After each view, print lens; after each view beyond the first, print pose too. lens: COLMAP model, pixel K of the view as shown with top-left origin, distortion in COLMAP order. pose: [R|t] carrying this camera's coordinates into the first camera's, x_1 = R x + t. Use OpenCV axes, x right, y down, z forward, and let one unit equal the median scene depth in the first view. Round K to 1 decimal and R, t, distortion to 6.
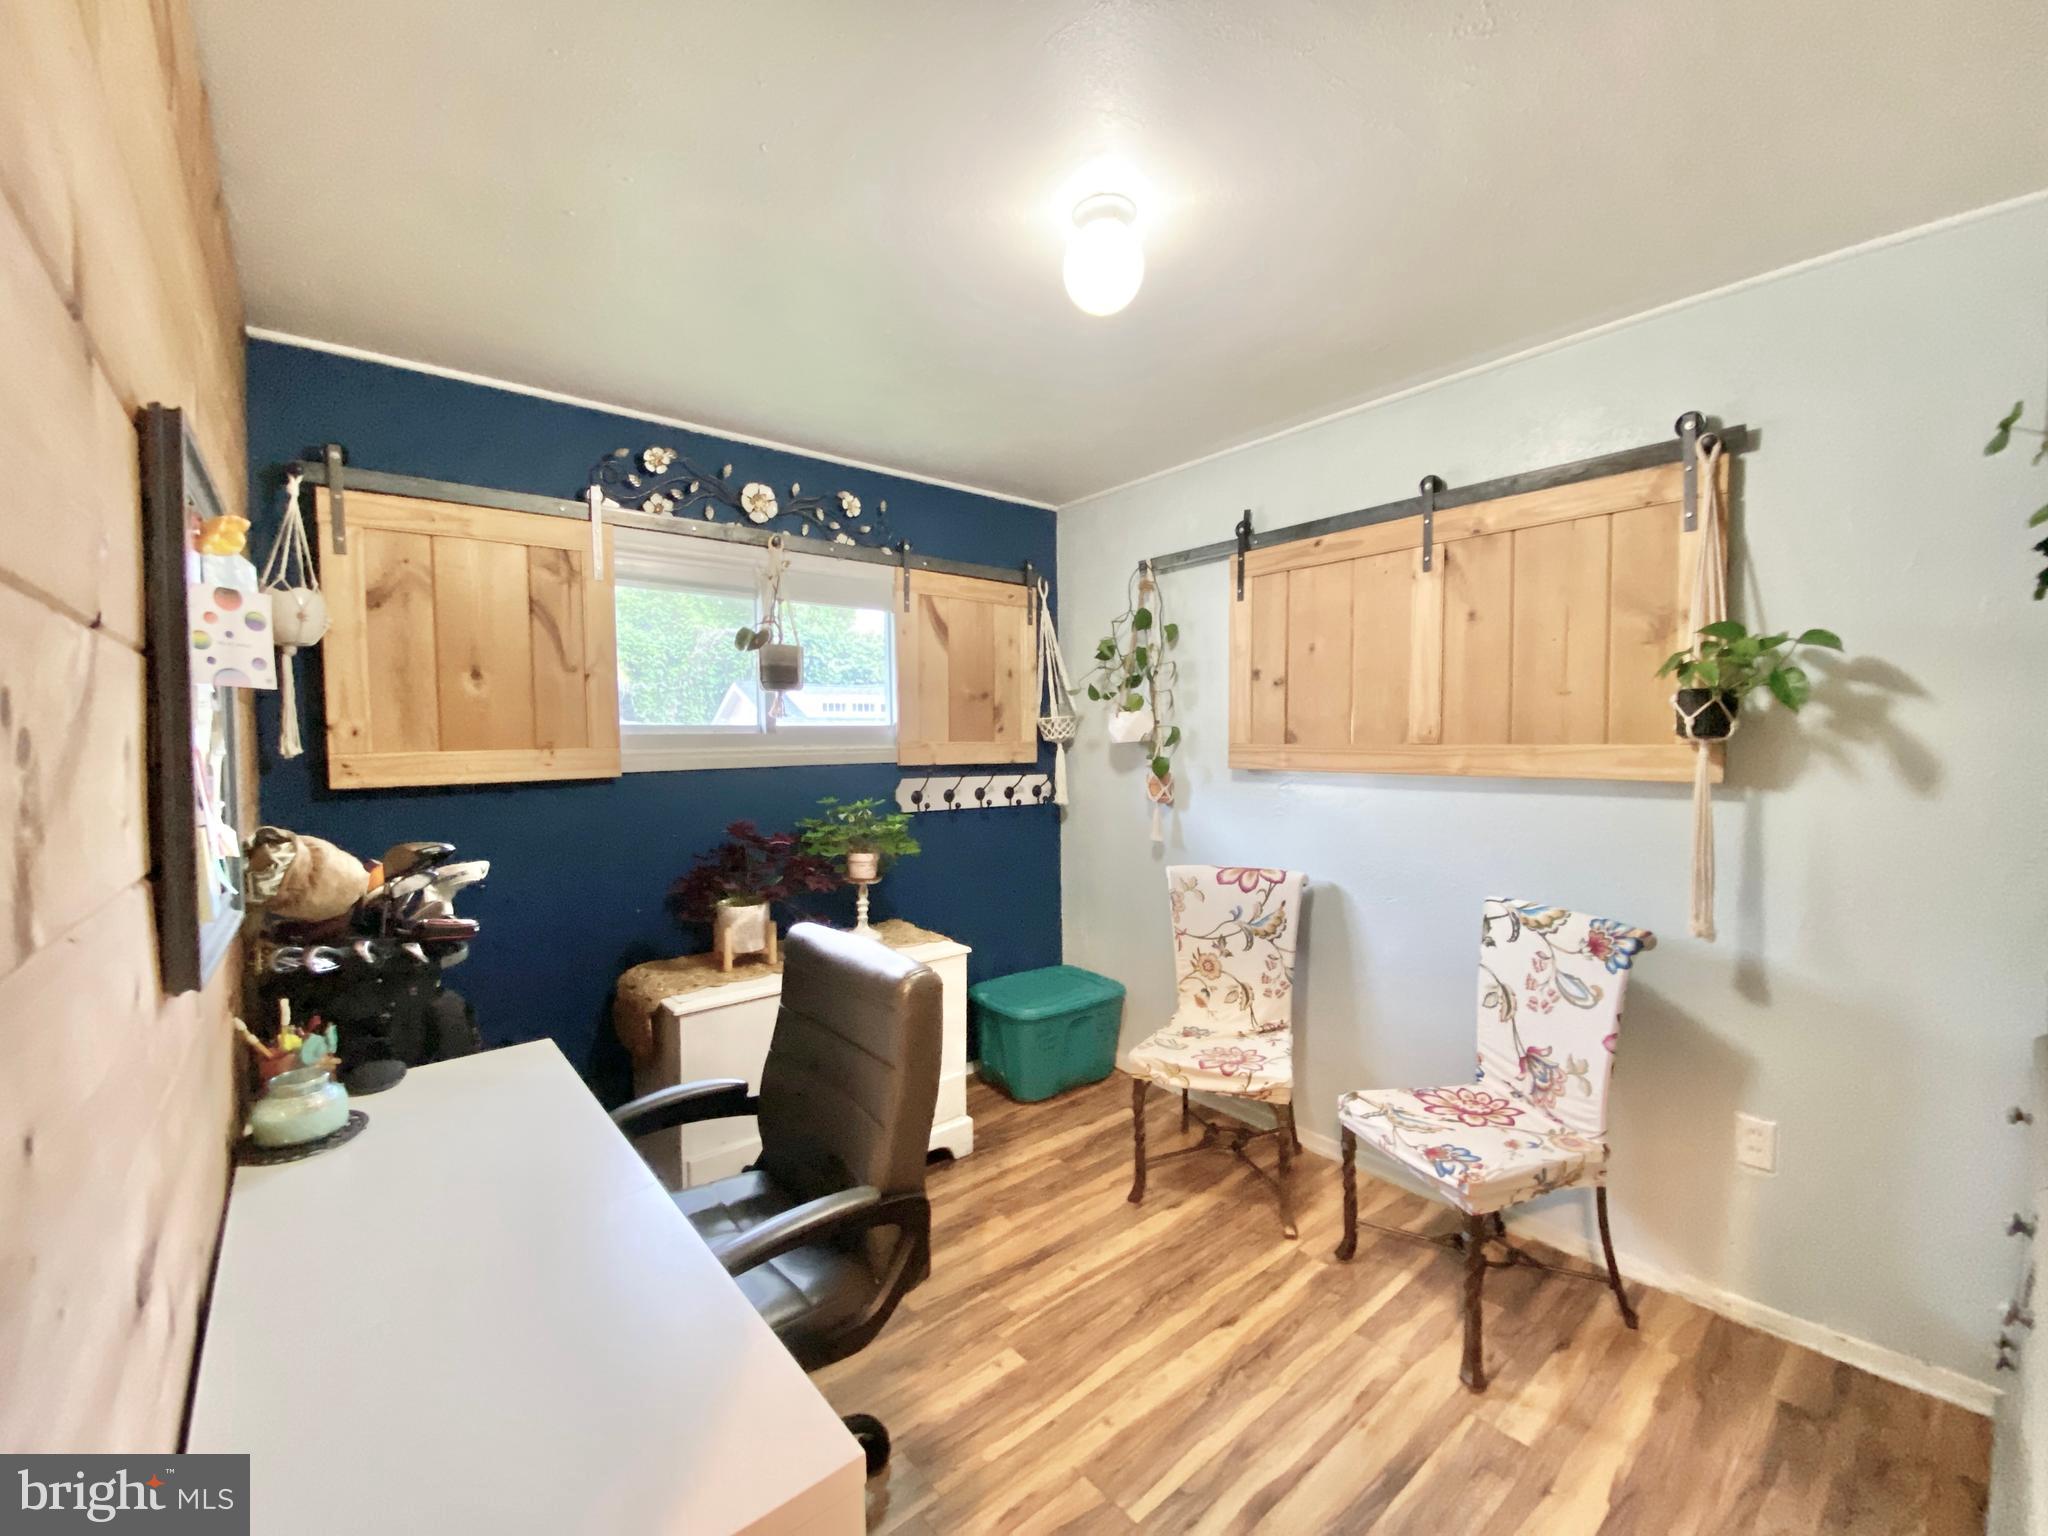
lens RADIAL K [[831.2, 0, 1016.3], [0, 831.2, 765.2], [0, 0, 1]] dist [0.018213, -0.019571]
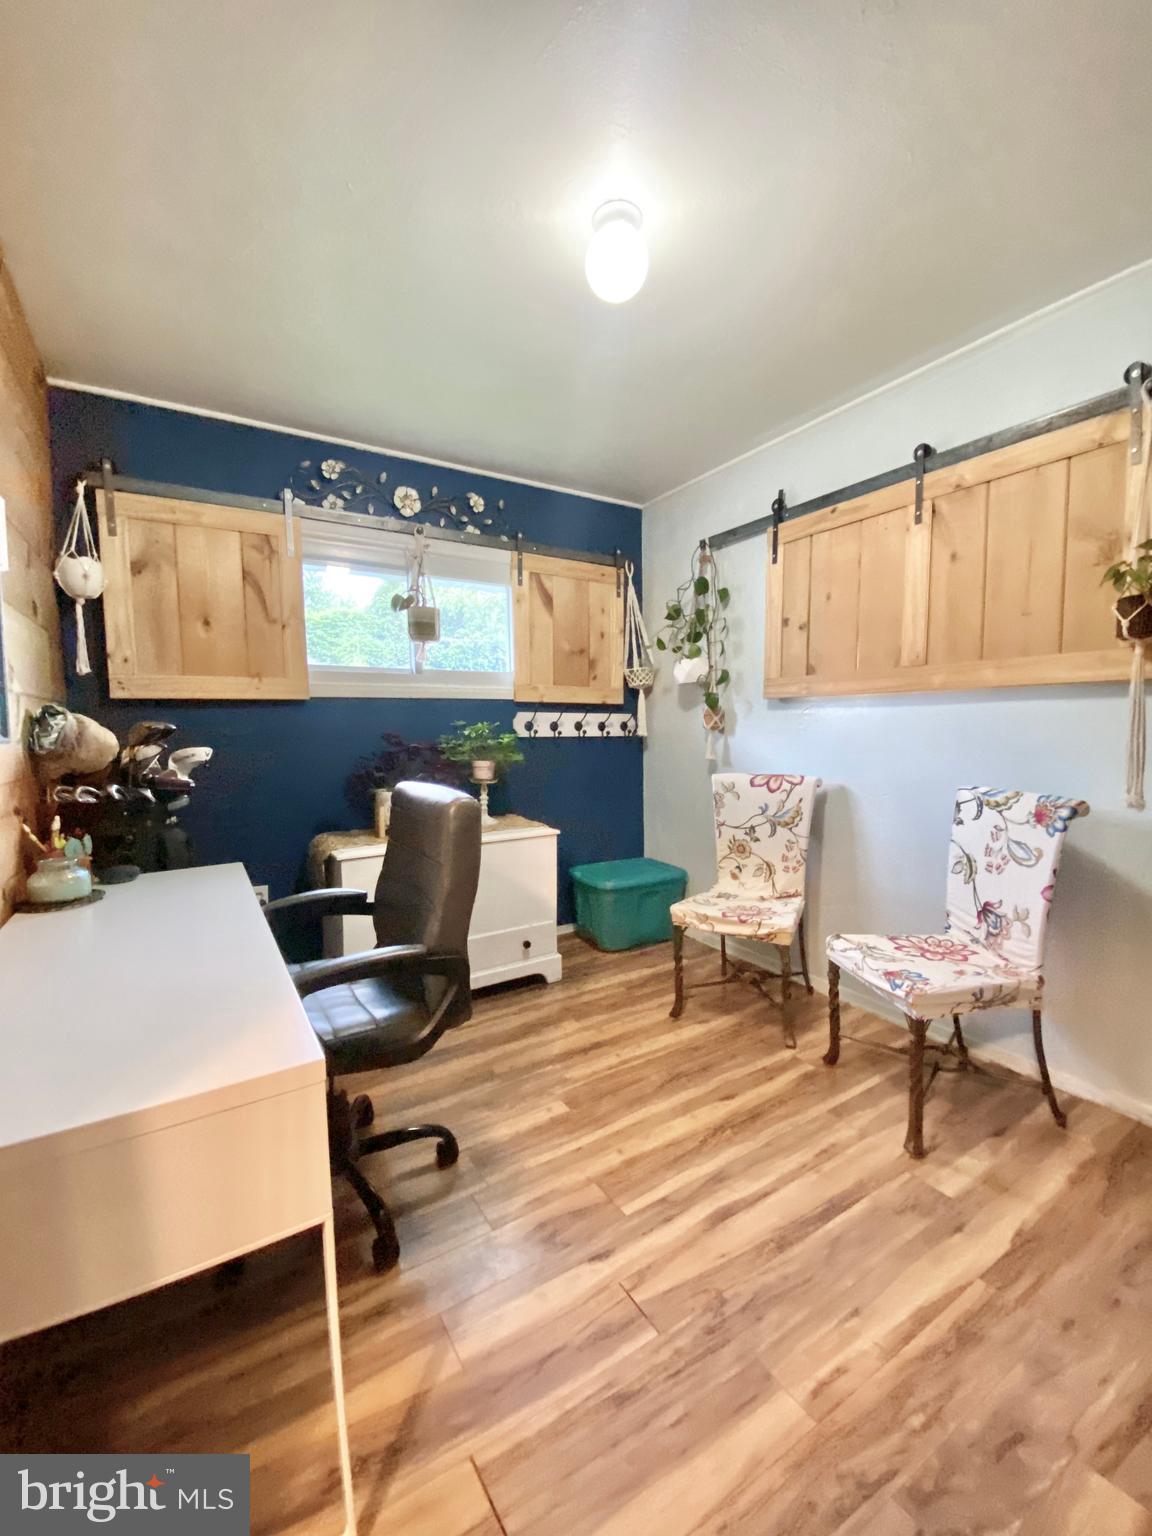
lens RADIAL K [[623.4, 0, 570.3], [0, 623.4, 766.4], [0, 0, 1]] dist [0.018213, -0.019571]
pose [[0.991374, 0.009063, -0.130751, 0.123000], [-0.003927, 0.999212, 0.039486, 0.100625], [0.131006, -0.038632, 0.990629, 0.010139]]
